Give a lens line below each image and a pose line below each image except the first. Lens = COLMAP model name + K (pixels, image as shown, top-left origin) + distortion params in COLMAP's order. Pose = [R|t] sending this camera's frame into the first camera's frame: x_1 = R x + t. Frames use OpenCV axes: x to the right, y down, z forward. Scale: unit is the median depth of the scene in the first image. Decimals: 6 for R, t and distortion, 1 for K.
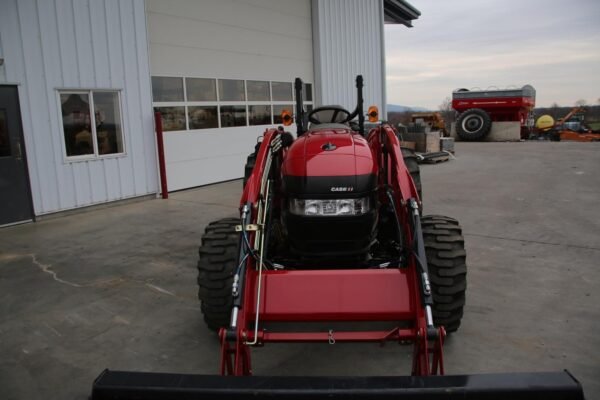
lens RADIAL K [[468.4, 0, 297.5], [0, 468.4, 196.0], [0, 0, 1]] dist [-0.170941, 0.128522]
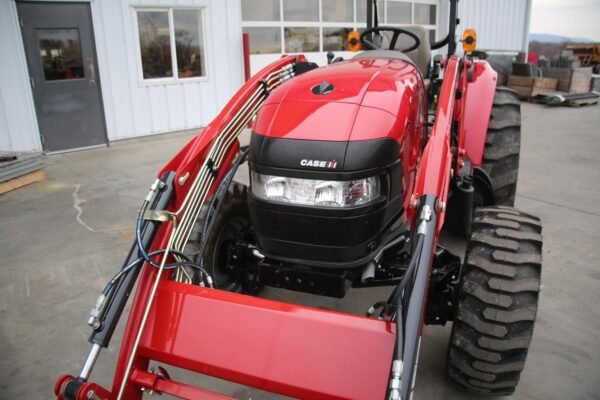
lens RADIAL K [[468.4, 0, 297.5], [0, 468.4, 196.0], [0, 0, 1]] dist [-0.170941, 0.128522]
pose [[0.958211, 0.104713, -0.266207, 0.084839], [-0.061829, 0.984410, 0.164664, -0.025699], [0.279299, -0.141324, 0.949747, 0.154900]]
